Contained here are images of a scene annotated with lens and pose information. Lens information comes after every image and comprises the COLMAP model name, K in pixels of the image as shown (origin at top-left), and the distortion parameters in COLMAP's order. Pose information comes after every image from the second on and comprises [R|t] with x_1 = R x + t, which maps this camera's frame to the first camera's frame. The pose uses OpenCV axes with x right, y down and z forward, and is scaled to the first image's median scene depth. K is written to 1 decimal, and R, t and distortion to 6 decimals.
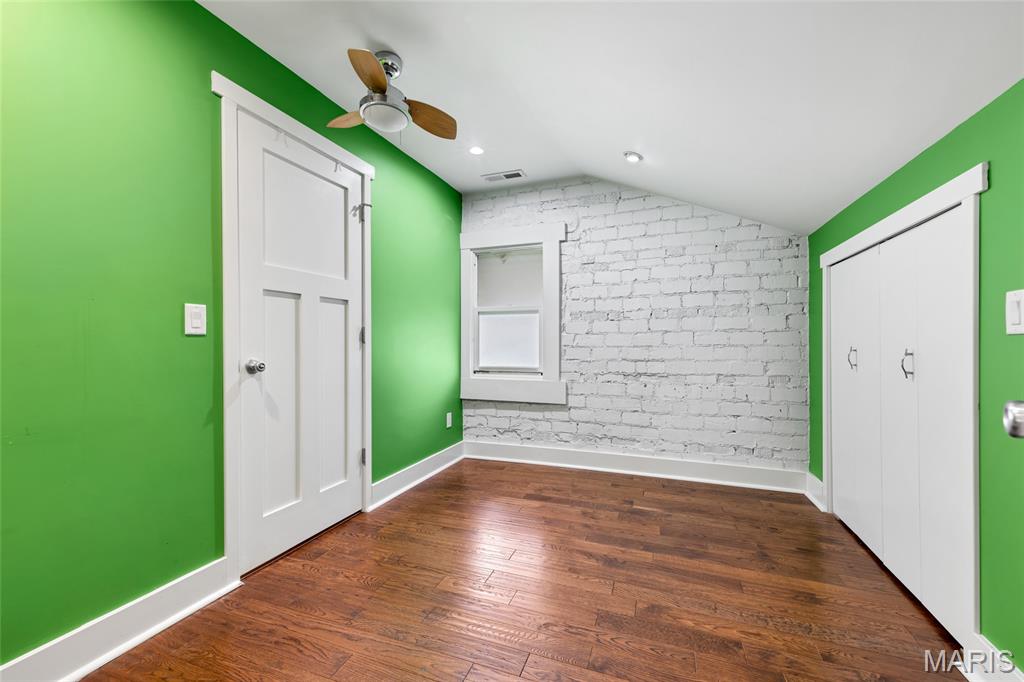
lens RADIAL K [[405.4, 0, 514.7], [0, 405.4, 343.2], [0, 0, 1]] dist [0.004531, 0.000126]
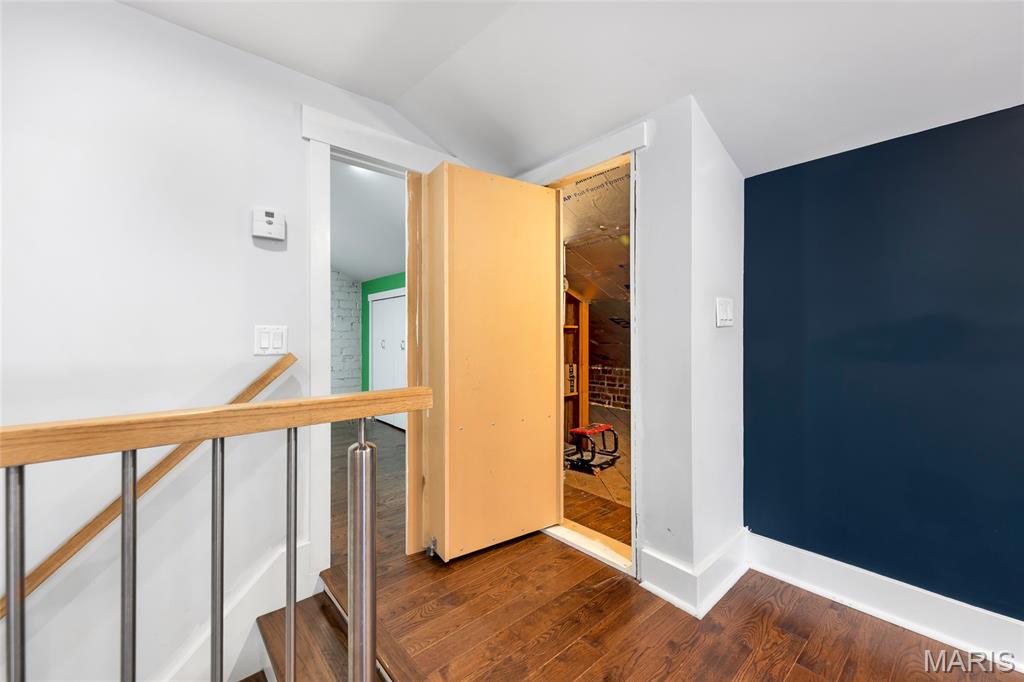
lens RADIAL K [[405.4, 0, 511.5], [0, 405.4, 339.3], [0, 0, 1]] dist [0.004531, 0.000126]
pose [[0.479099, -0.000752, 0.877761, -0.626780], [0.000183, 1.000000, 0.000757, 0.006087], [-0.877761, -0.000202, 0.479099, -0.551651]]
